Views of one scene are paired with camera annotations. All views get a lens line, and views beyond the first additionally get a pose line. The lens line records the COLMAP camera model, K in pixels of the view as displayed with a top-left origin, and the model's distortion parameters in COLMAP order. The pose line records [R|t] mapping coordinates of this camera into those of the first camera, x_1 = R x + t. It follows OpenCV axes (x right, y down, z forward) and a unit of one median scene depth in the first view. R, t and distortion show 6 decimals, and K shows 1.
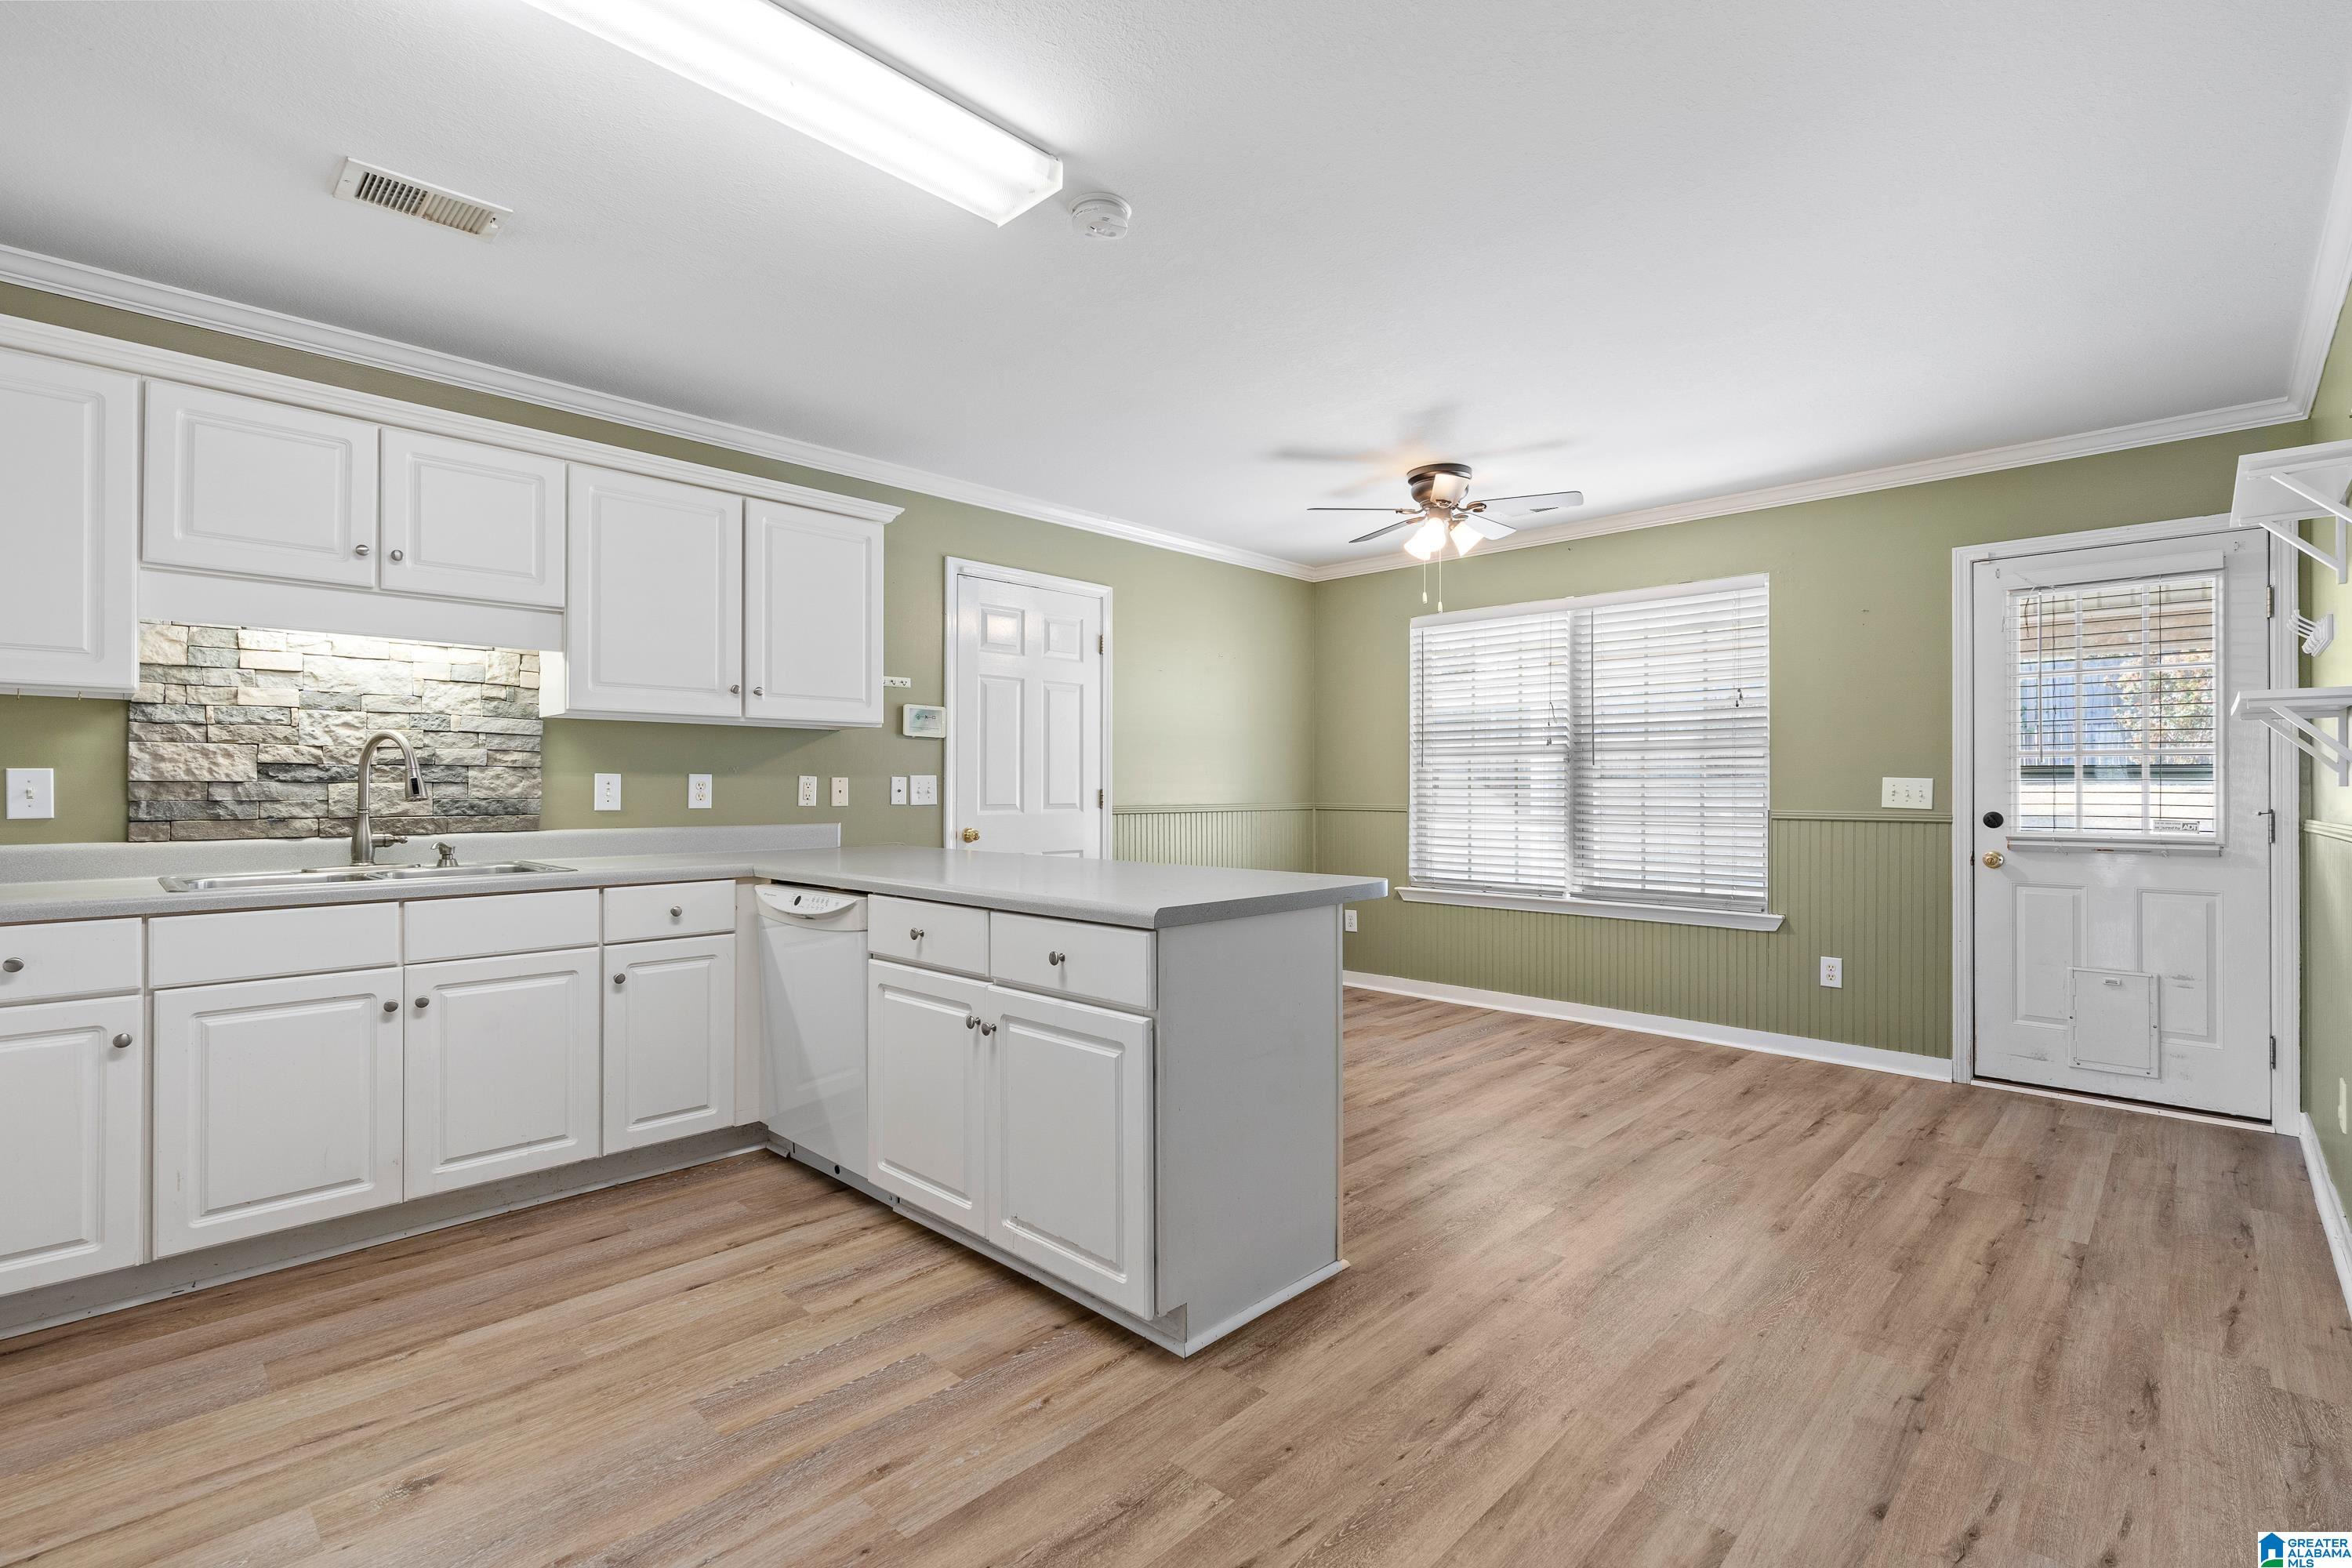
lens RADIAL K [[1085.9, 0, 1158.3], [0, 1085.9, 792.0], [0, 0, 1]] dist [-0.015489, 0.002547]
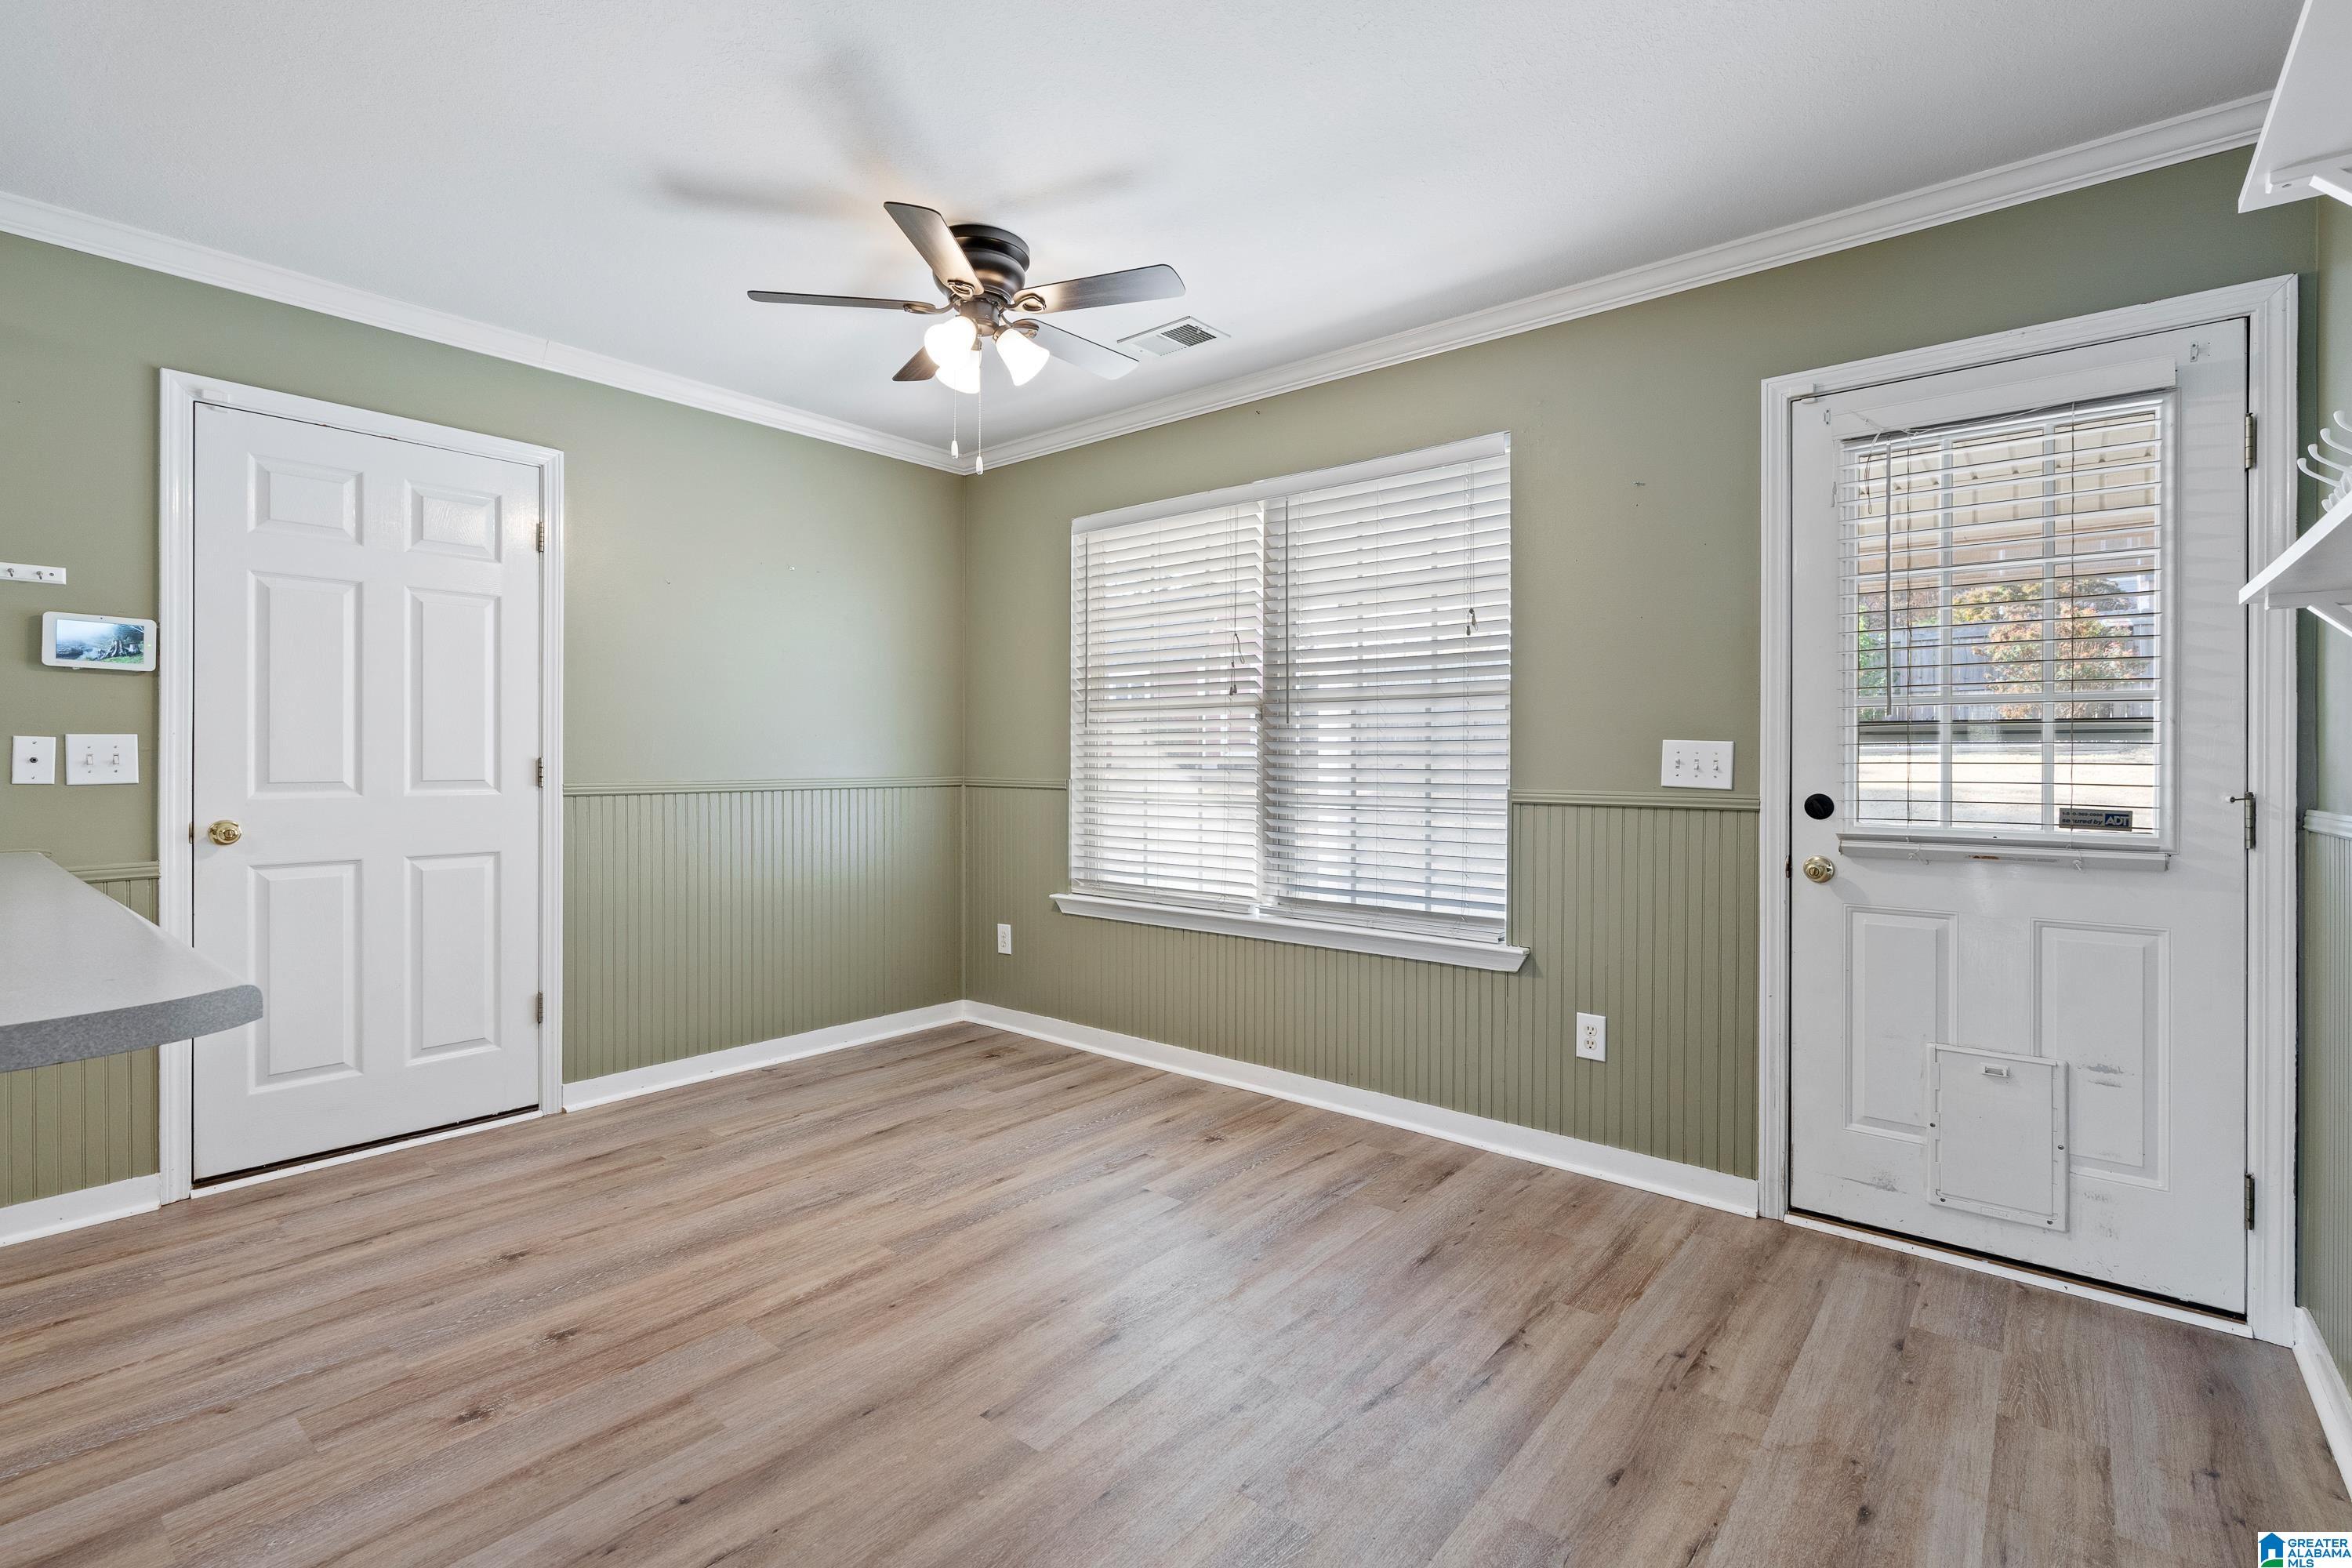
lens RADIAL K [[1085.9, 0, 1175.7], [0, 1085.9, 768.1], [0, 0, 1]] dist [-0.015489, 0.002547]
pose [[0.996502, -0.000225, 0.083567, 0.335257], [-0.000275, 0.999982, 0.005972, -0.000440], [-0.083566, -0.005974, 0.996484, 0.387223]]
